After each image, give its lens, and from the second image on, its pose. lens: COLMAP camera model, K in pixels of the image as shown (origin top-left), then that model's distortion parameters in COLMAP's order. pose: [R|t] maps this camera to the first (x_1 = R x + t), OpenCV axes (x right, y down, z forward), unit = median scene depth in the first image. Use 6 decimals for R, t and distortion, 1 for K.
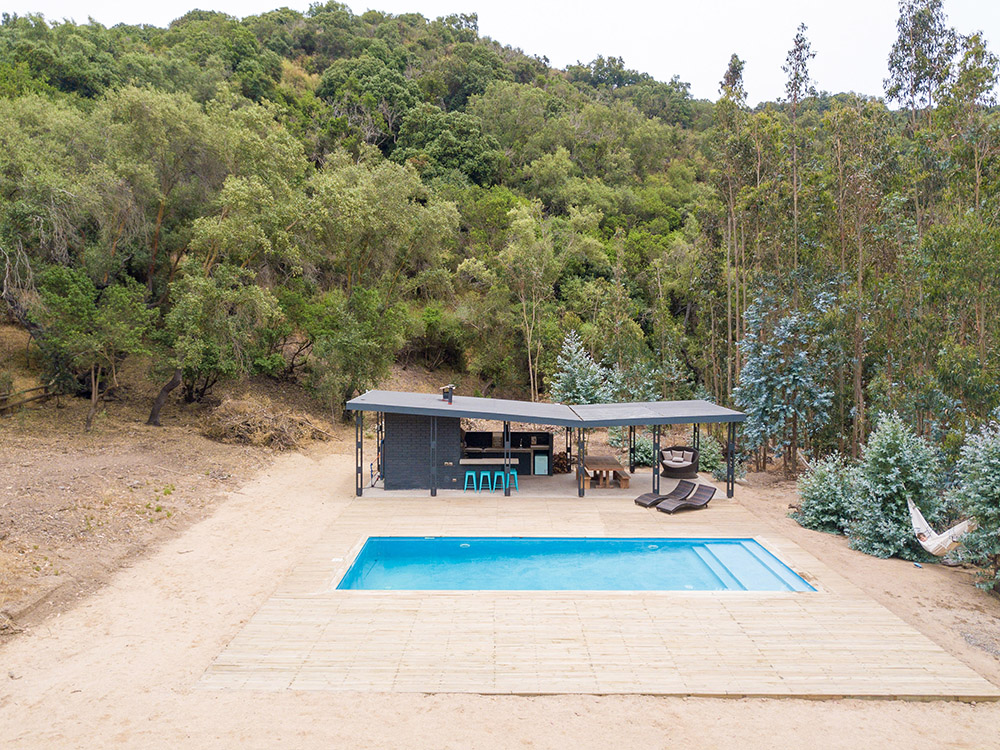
lens RADIAL K [[768.3, 0, 499.7], [0, 768.3, 374.6], [0, 0, 1]] dist [0.002167, 0.003575]
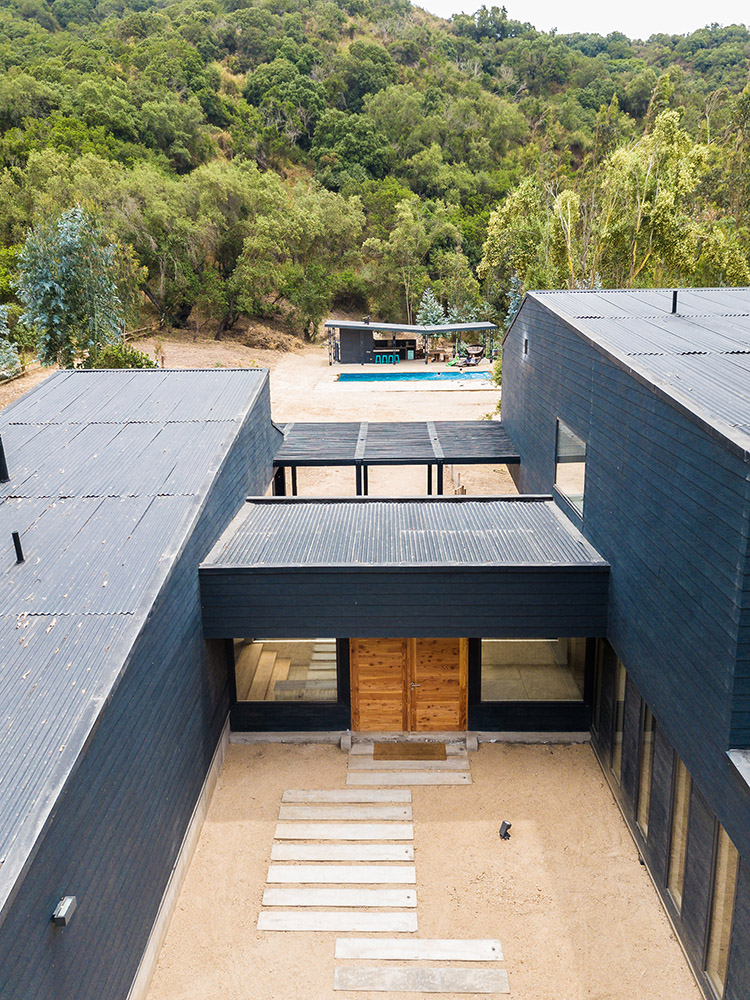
lens RADIAL K [[768.3, 0, 380.4], [0, 768.3, 460.6], [0, 0, 1]] dist [0.002167, 0.003575]
pose [[0.999749, -0.013510, -0.017876, 0.001835], [0.016485, 0.983815, 0.178427, 0.010133], [0.015176, -0.178676, 0.983791, -0.445140]]
